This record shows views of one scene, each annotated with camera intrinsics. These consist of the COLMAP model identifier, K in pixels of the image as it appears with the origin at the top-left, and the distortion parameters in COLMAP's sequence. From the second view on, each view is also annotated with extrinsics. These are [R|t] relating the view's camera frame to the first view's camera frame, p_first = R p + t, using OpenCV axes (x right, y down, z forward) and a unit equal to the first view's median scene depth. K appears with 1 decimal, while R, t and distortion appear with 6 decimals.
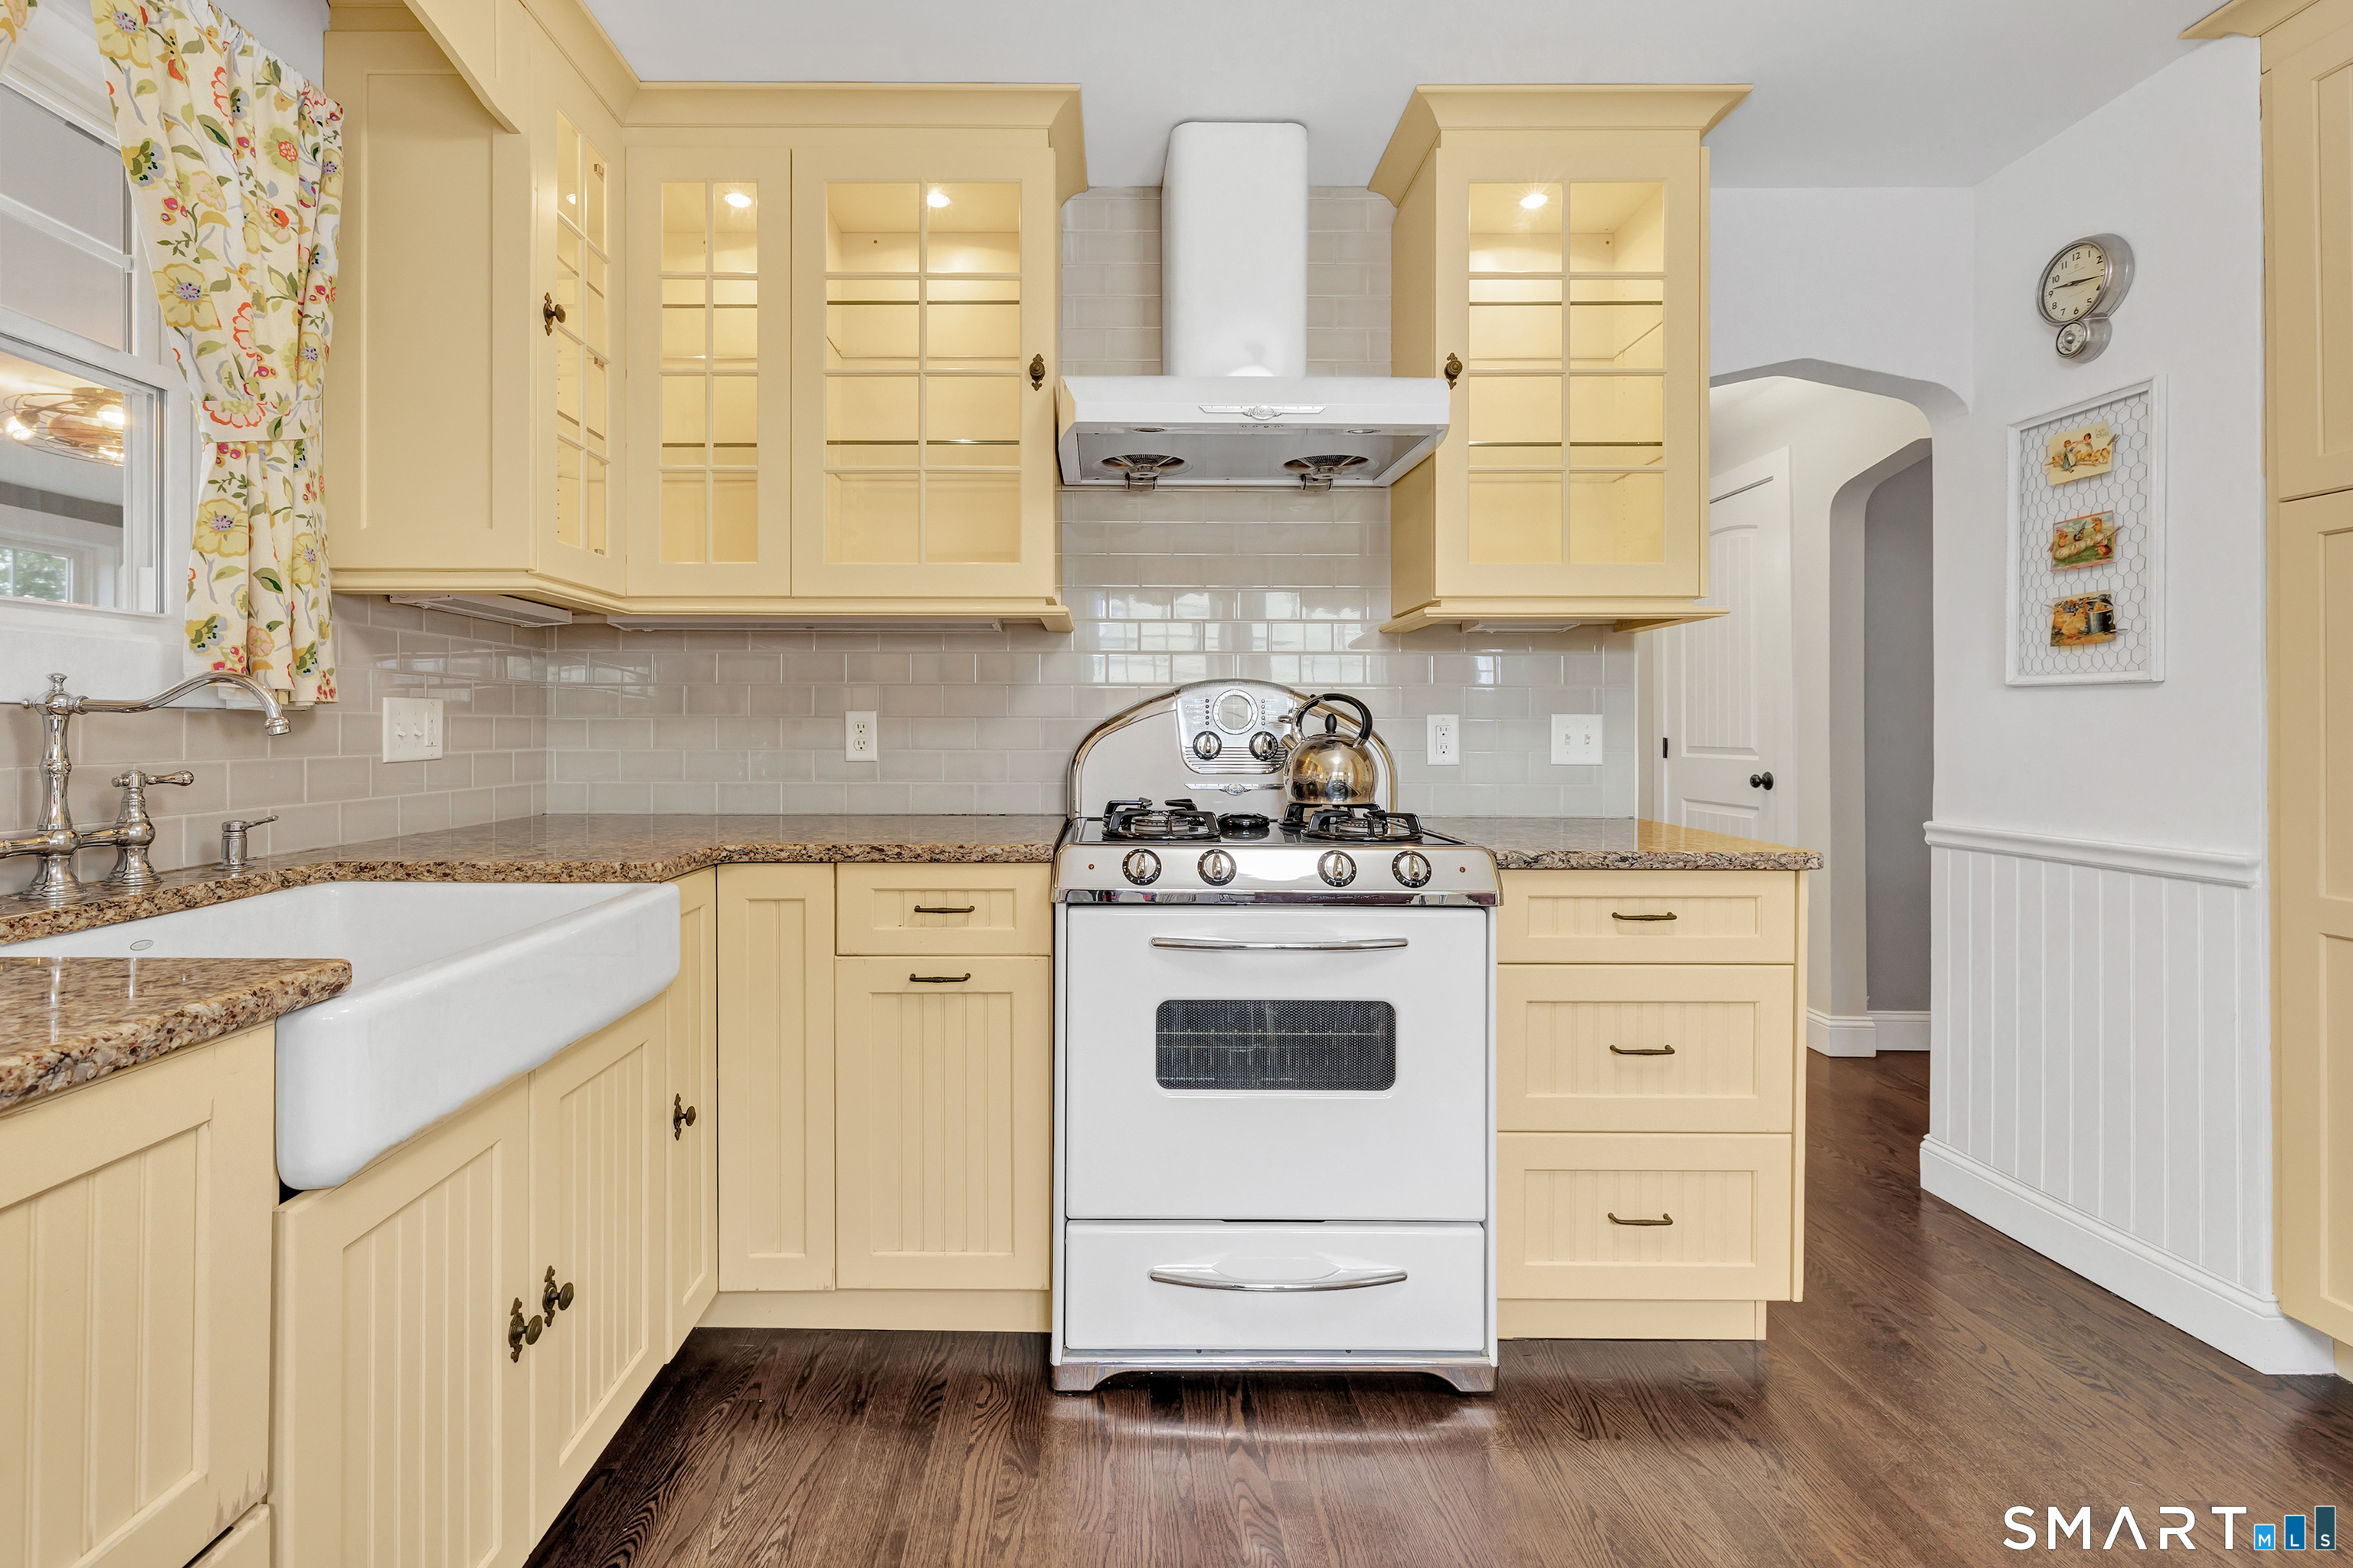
lens RADIAL K [[1057.1, 0, 1092.6], [0, 1057.1, 724.7], [0, 0, 1]] dist [-0.001795, -0.000702]
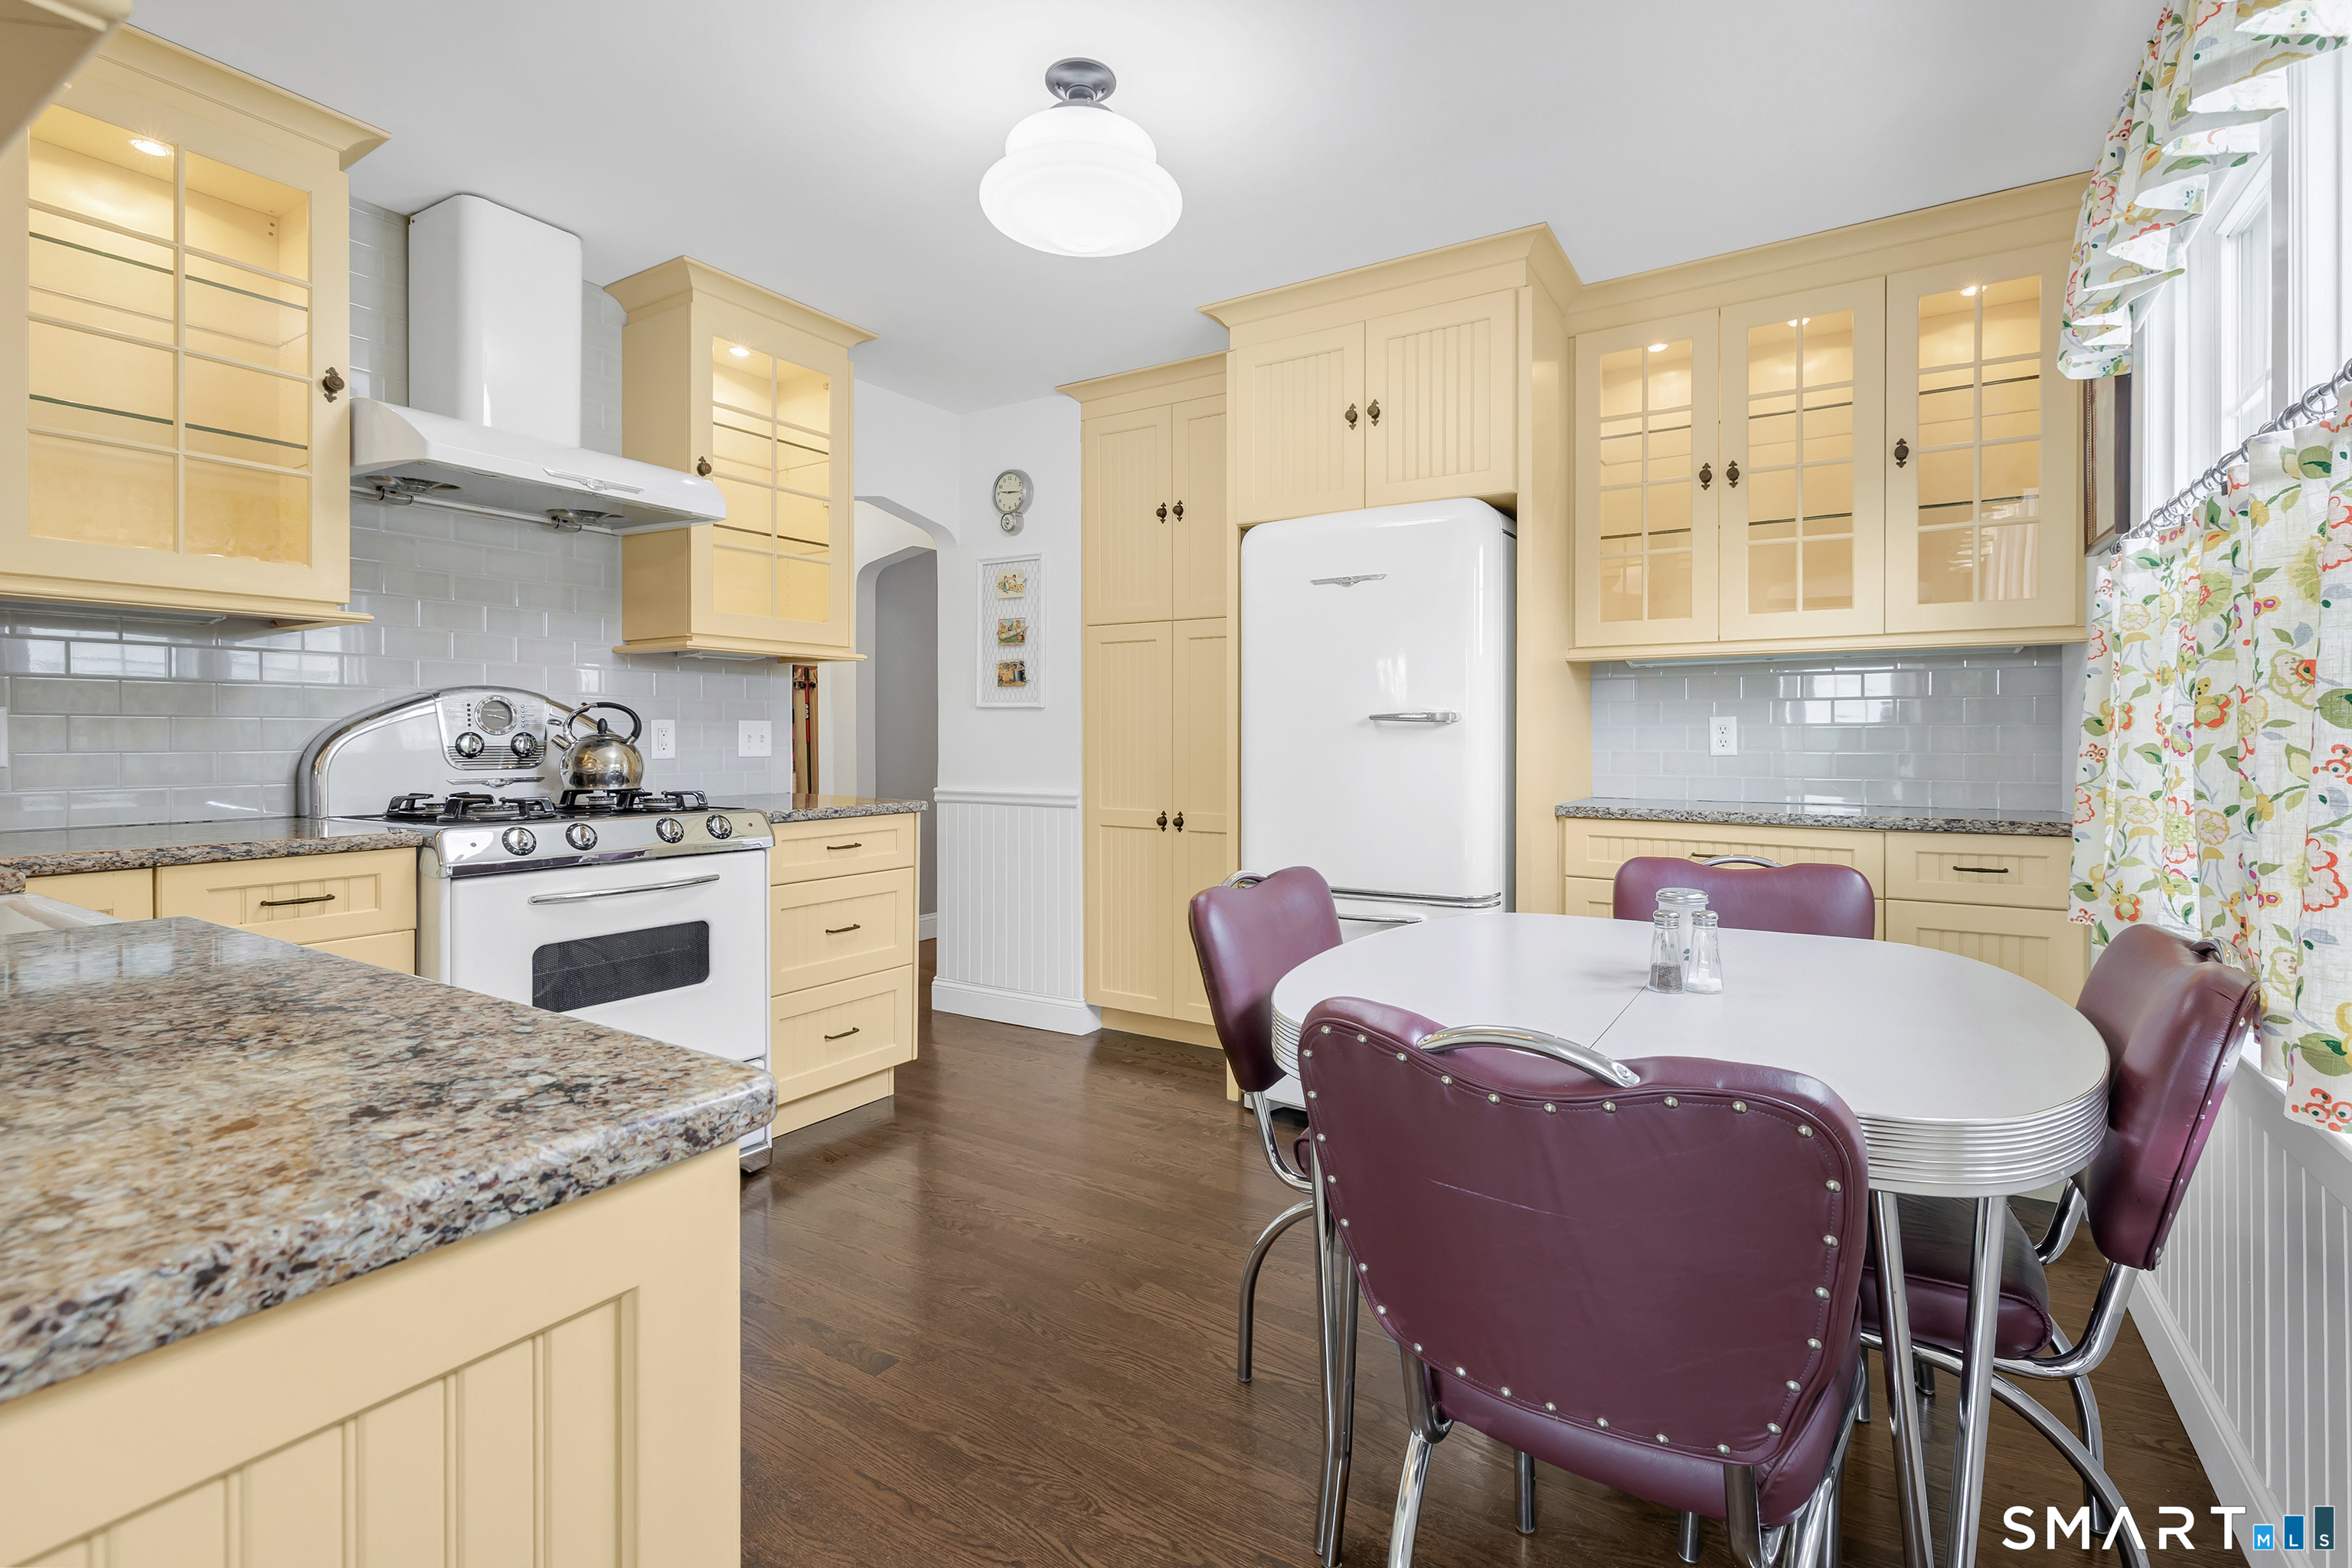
lens RADIAL K [[1054.1, 0, 1158.4], [0, 1054.1, 738.8], [0, 0, 1]] dist [-0.001087, -0.000155]
pose [[0.555046, -0.003230, 0.831814, -0.474603], [-0.004204, 0.999969, 0.006688, 0.002988], [-0.831809, -0.007209, 0.555015, -0.256374]]
